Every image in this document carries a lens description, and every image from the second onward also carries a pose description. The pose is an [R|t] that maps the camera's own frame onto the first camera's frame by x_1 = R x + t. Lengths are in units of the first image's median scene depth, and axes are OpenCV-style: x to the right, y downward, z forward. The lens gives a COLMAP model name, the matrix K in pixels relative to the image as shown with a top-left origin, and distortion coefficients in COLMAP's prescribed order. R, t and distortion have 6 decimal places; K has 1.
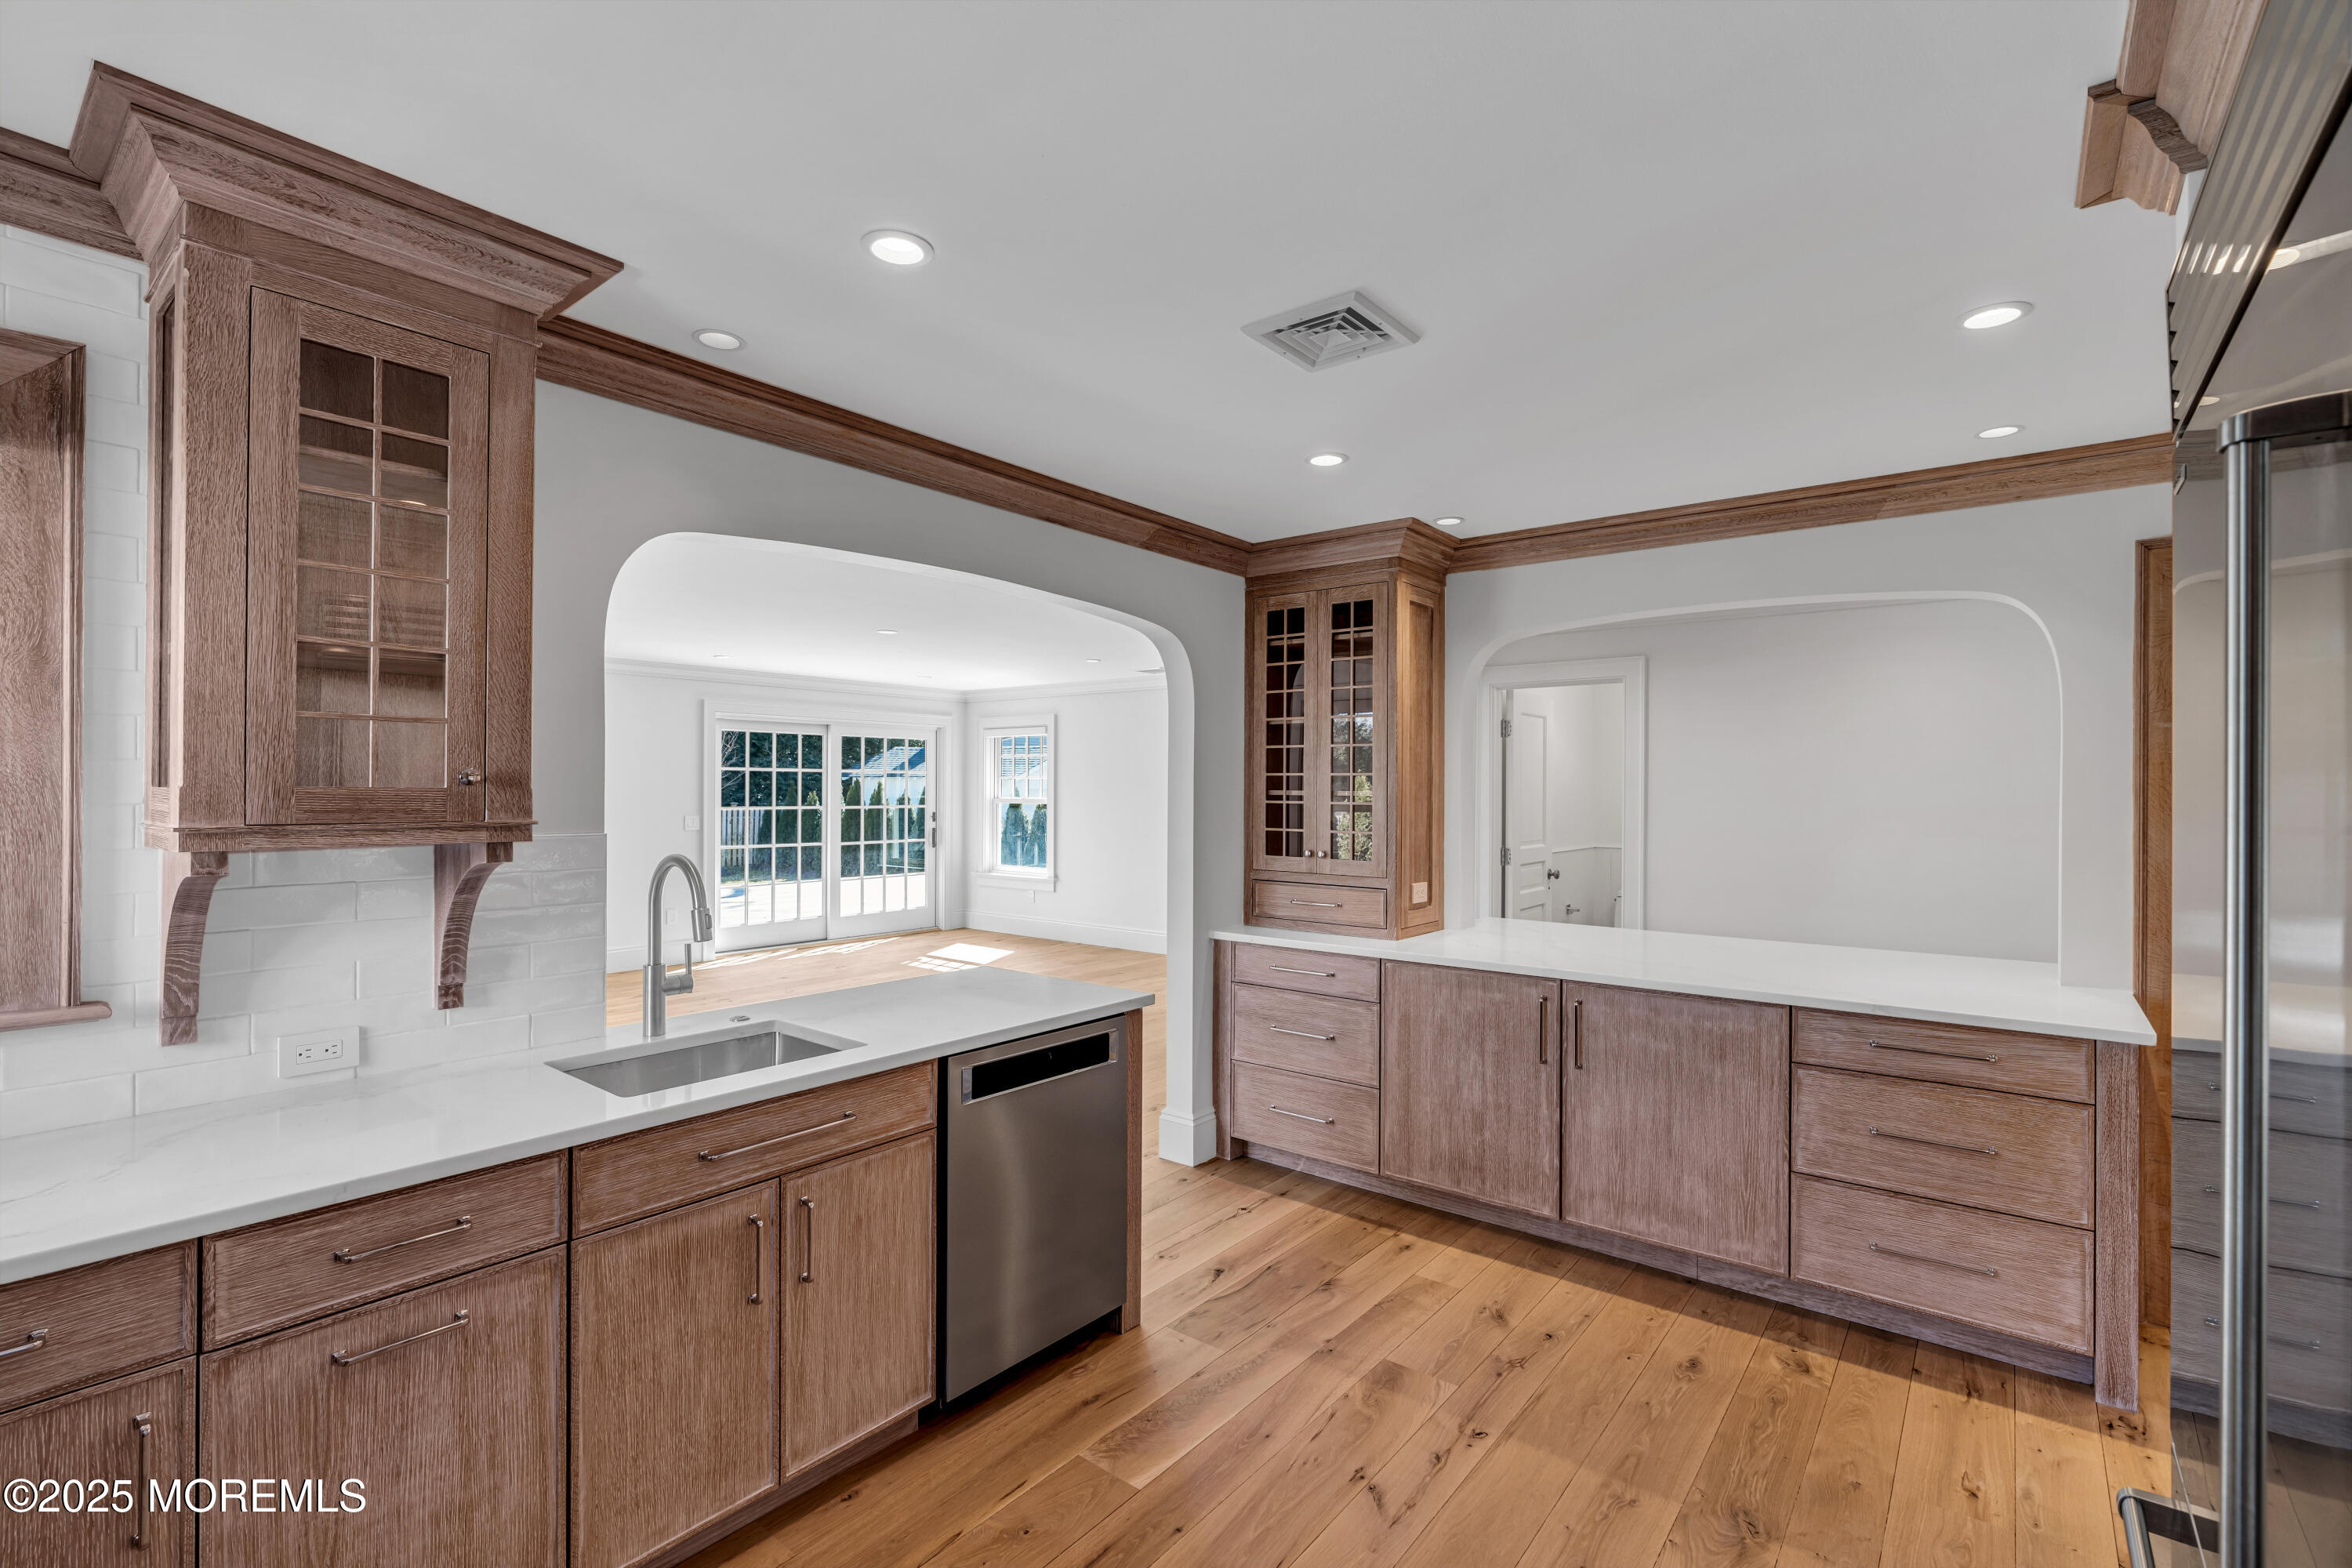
lens RADIAL K [[1053.5, 0, 1183.7], [0, 1053.5, 778.6], [0, 0, 1]] dist [-0.011267, 0.003577]
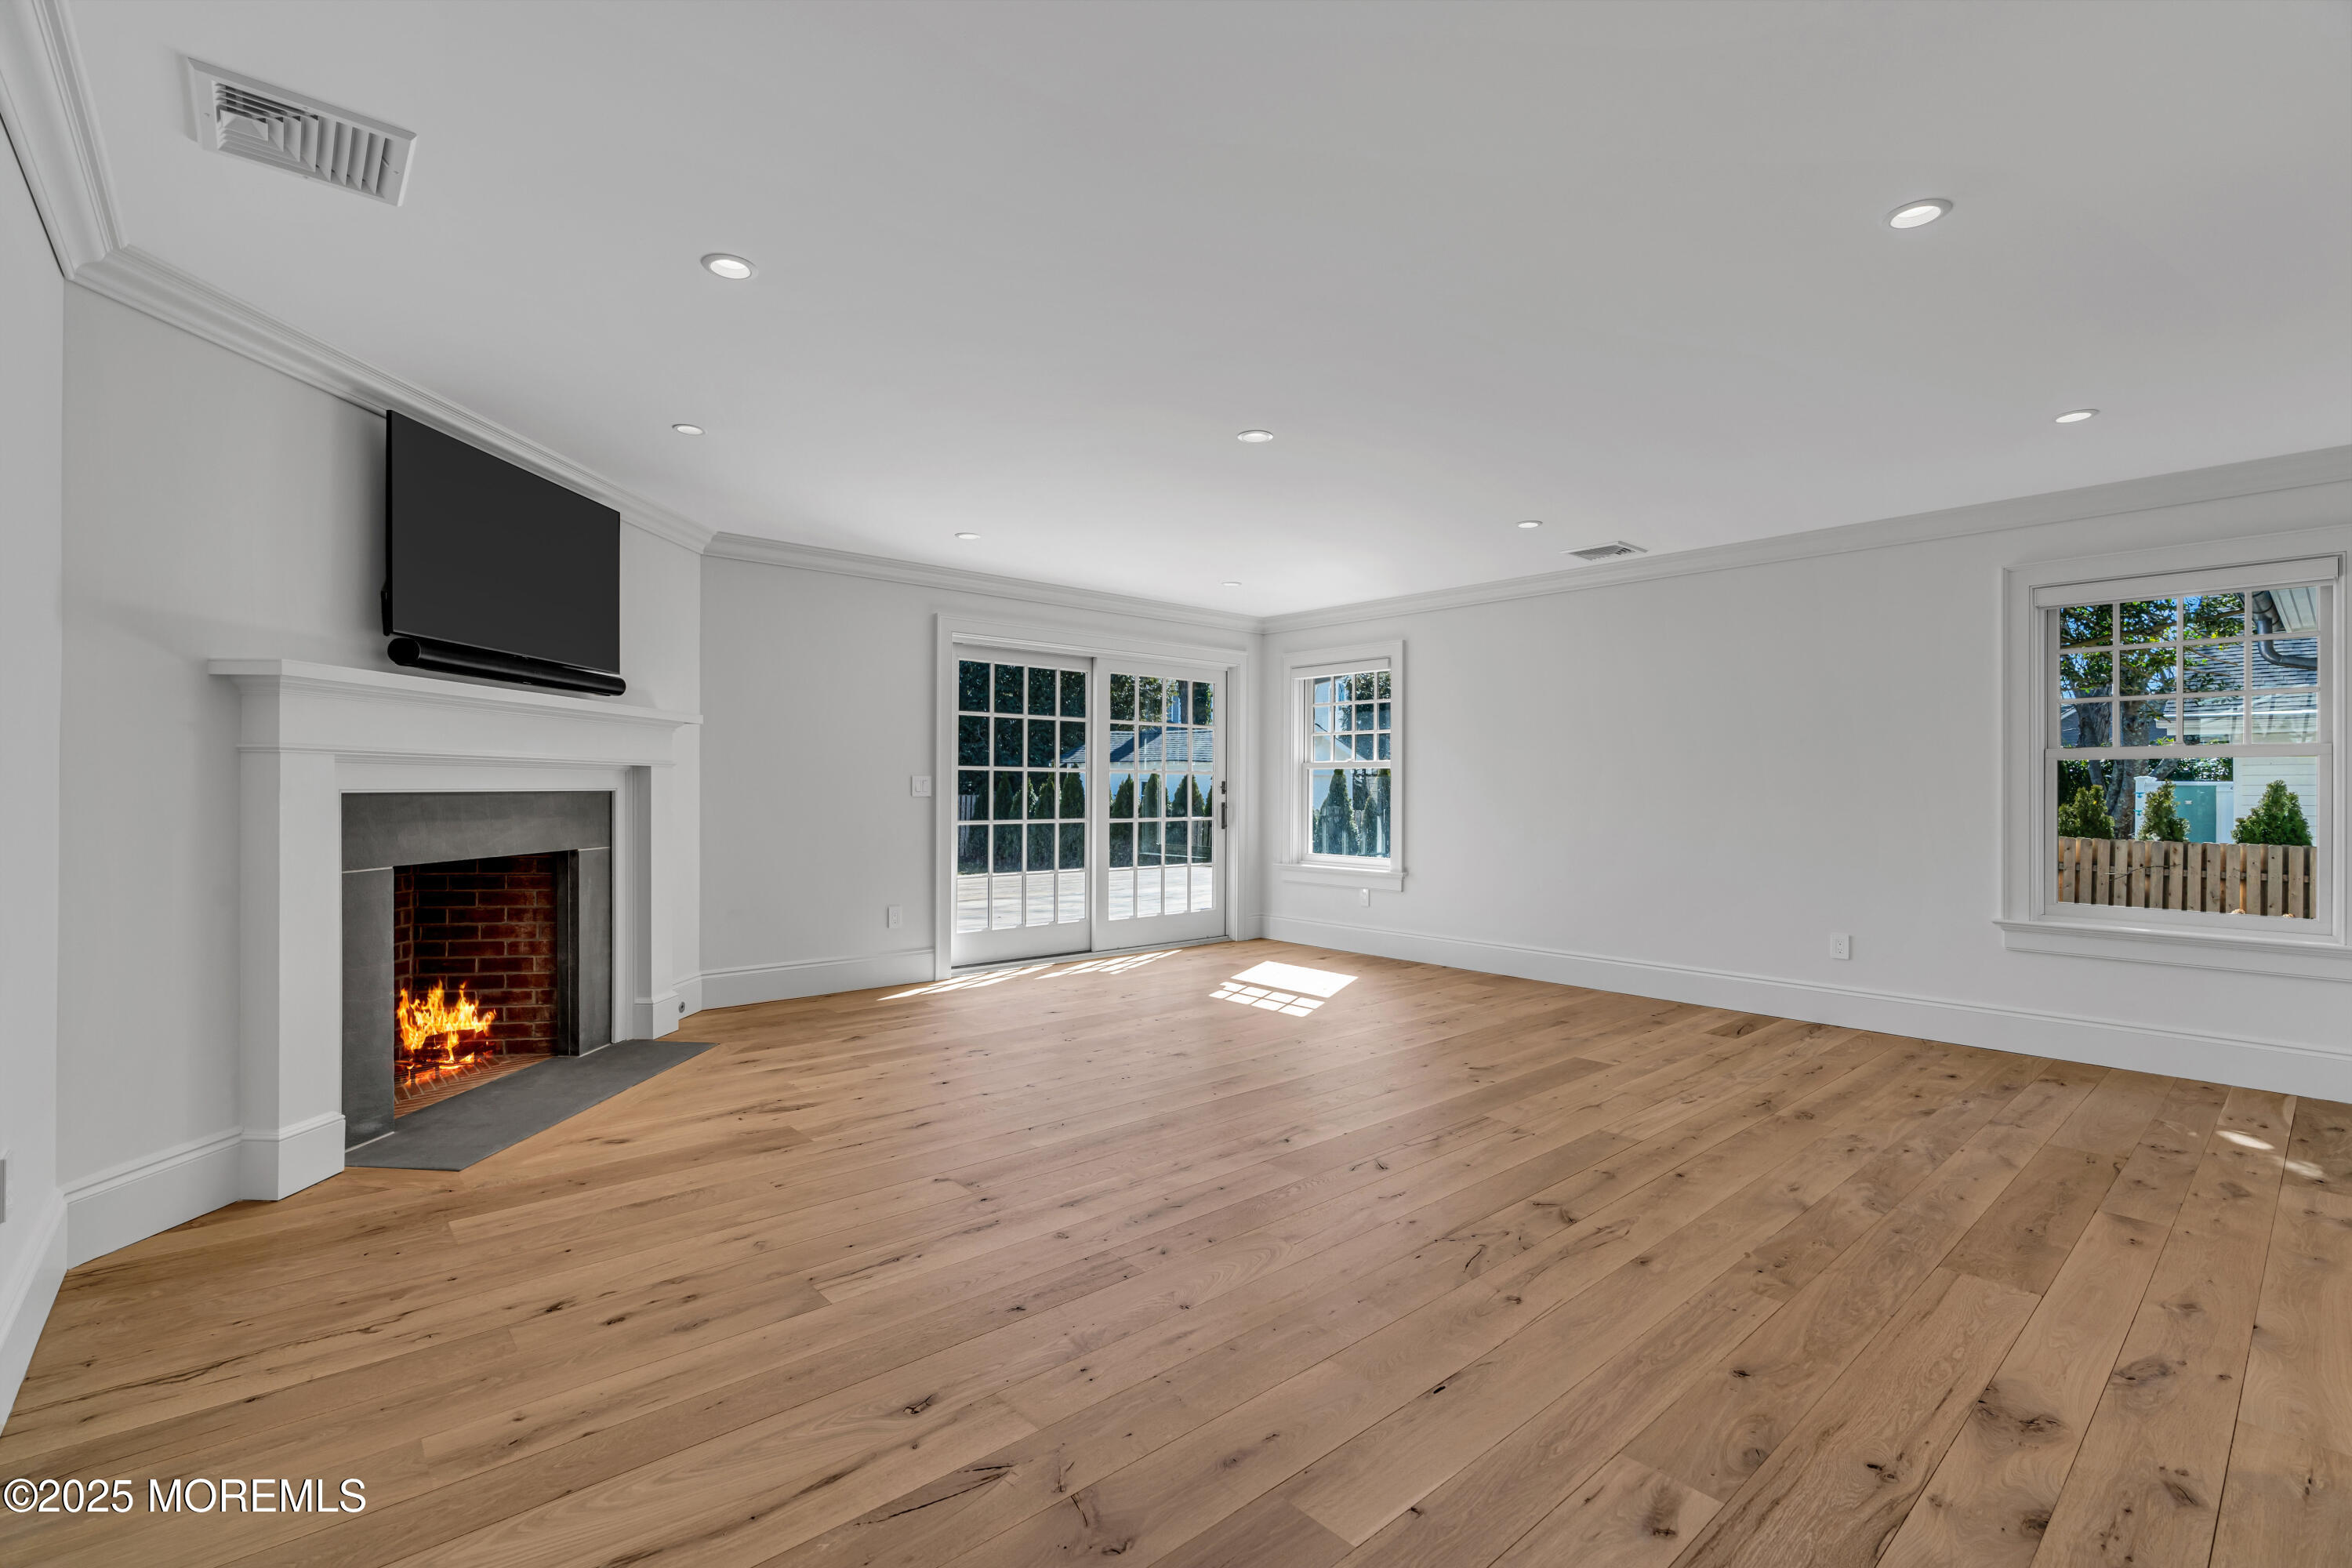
lens RADIAL K [[1053.5, 0, 1179.1], [0, 1053.5, 779.2], [0, 0, 1]] dist [-0.011267, 0.003577]
pose [[0.984569, 0.000781, -0.174997, -0.408401], [-0.000962, 0.999999, -0.000949, 0.091004], [0.174996, 0.001102, 0.984569, 0.783254]]
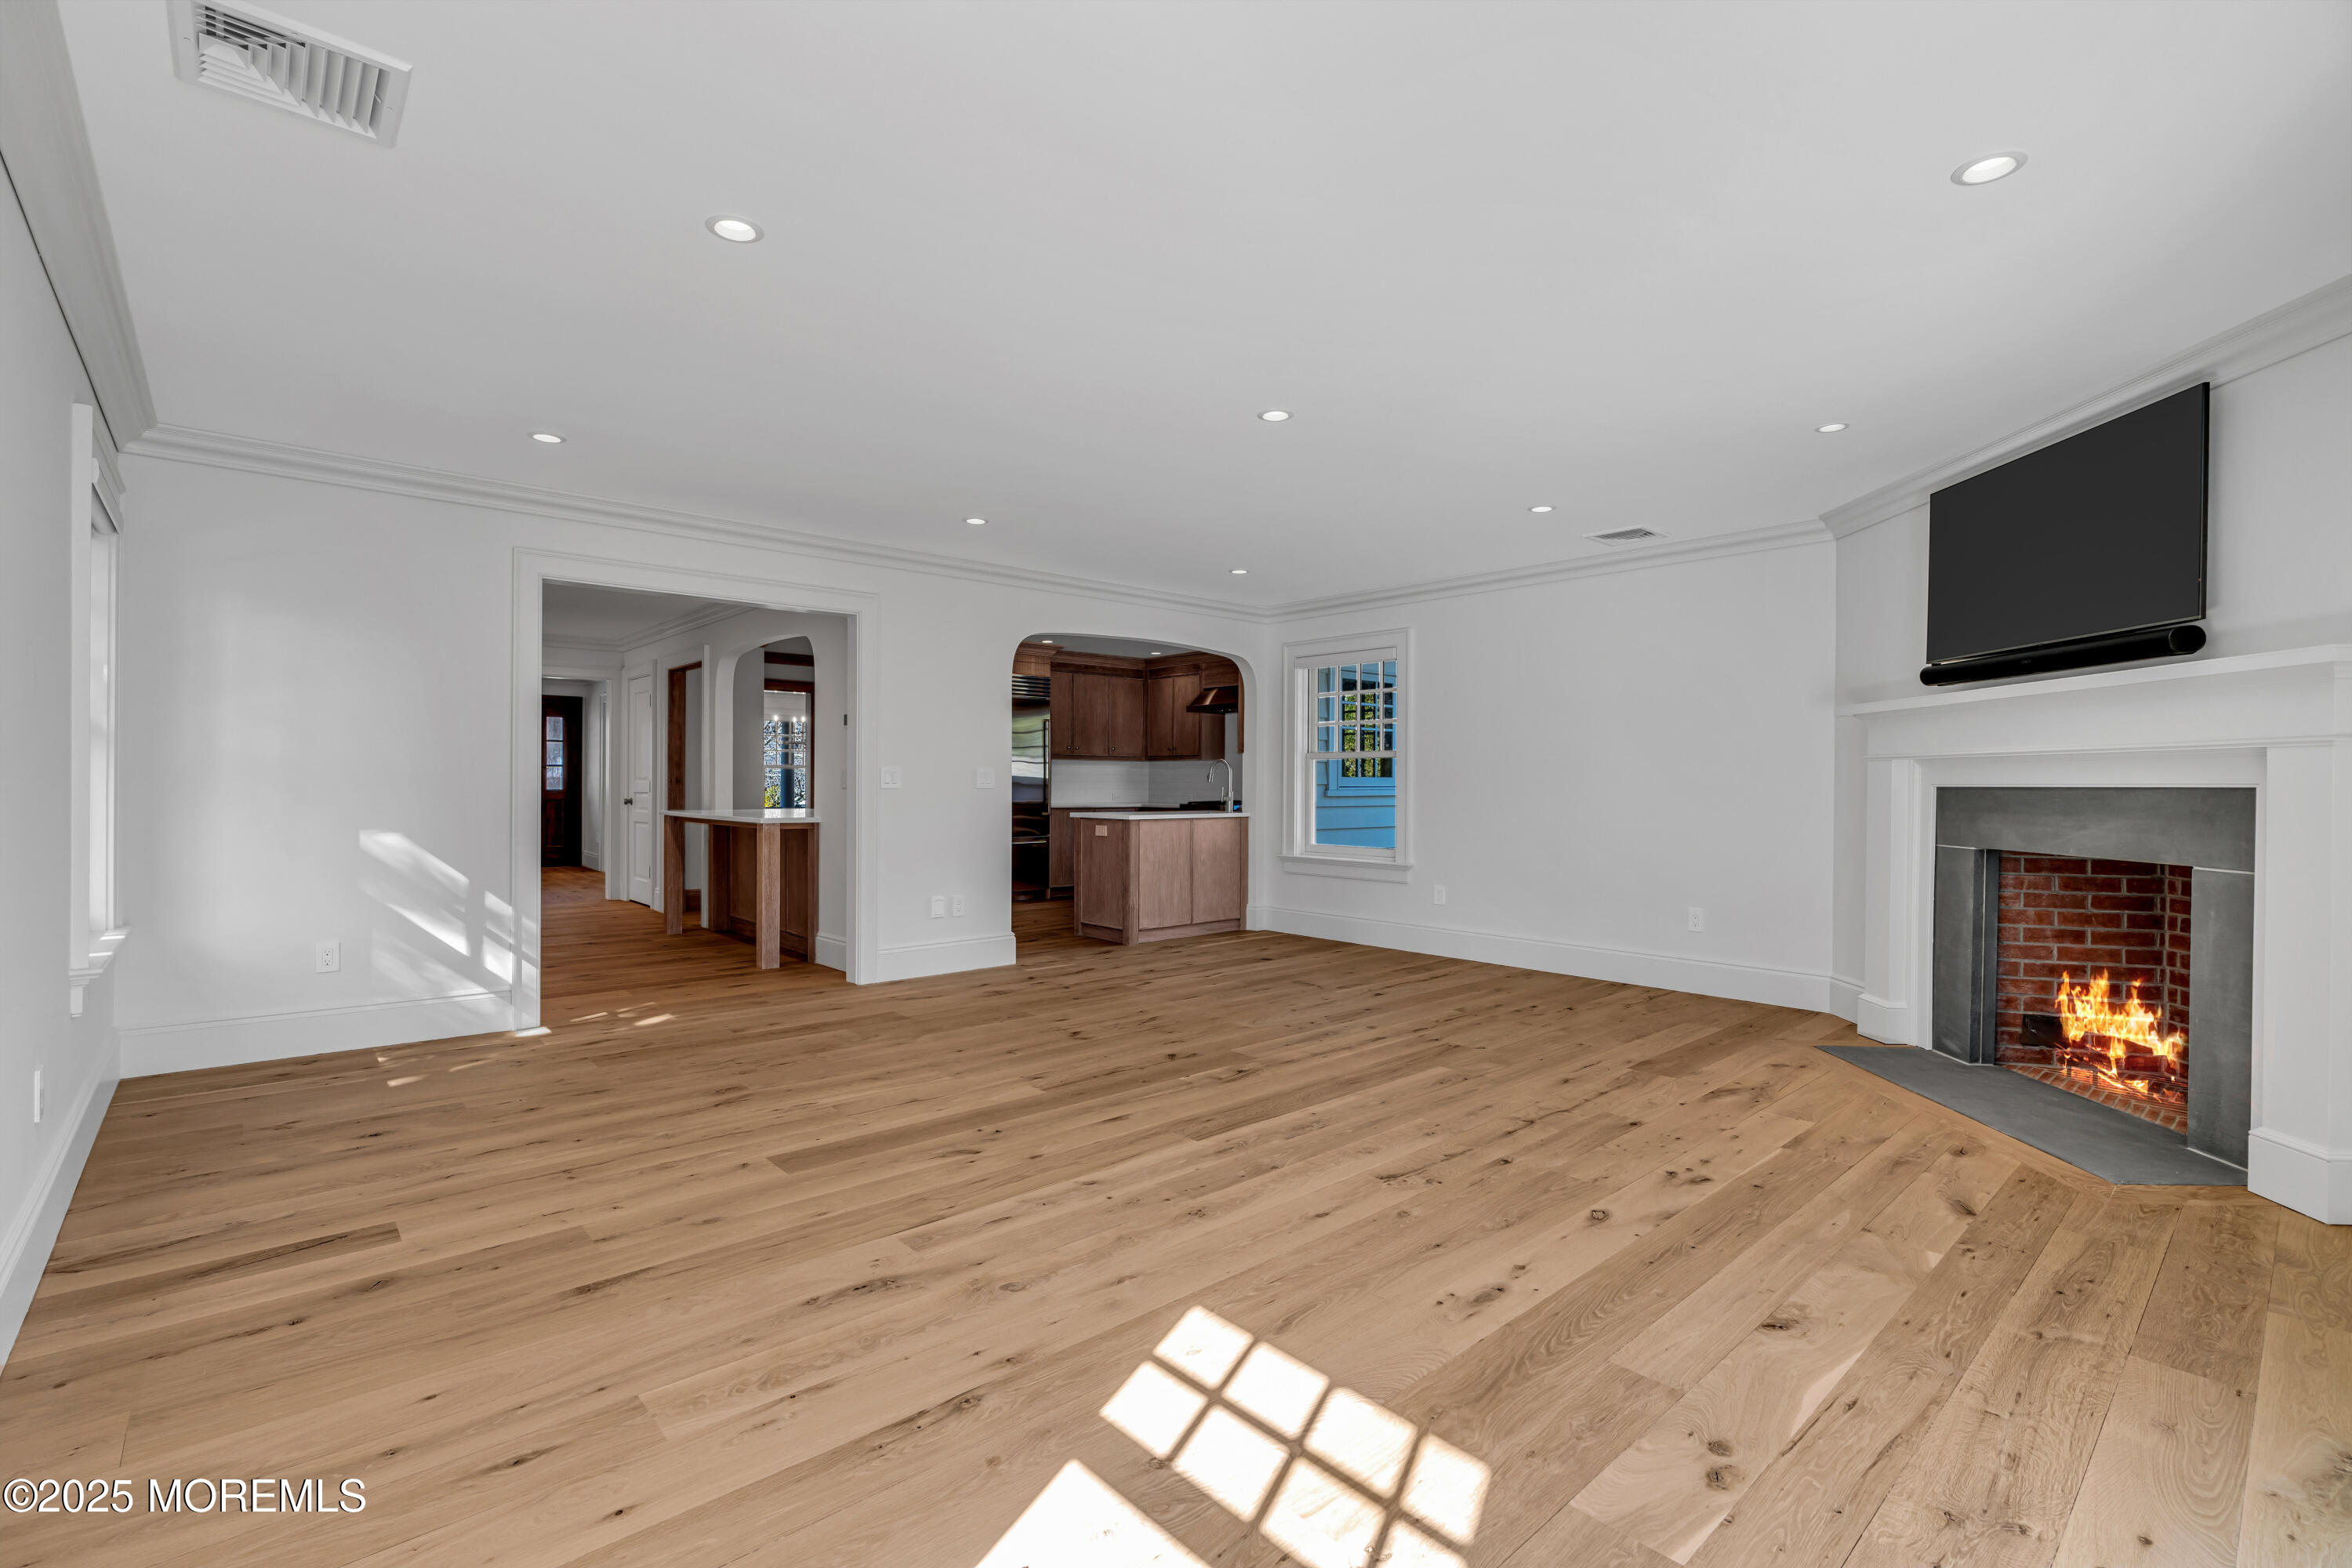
lens RADIAL K [[1053.5, 0, 1186.7], [0, 1053.5, 786.2], [0, 0, 1]] dist [-0.011267, 0.003577]
pose [[-0.986932, -0.008723, 0.160899, -0.604354], [-0.009606, 0.999943, -0.004716, 0.116415], [-0.160849, -0.006200, -0.986960, 2.891802]]
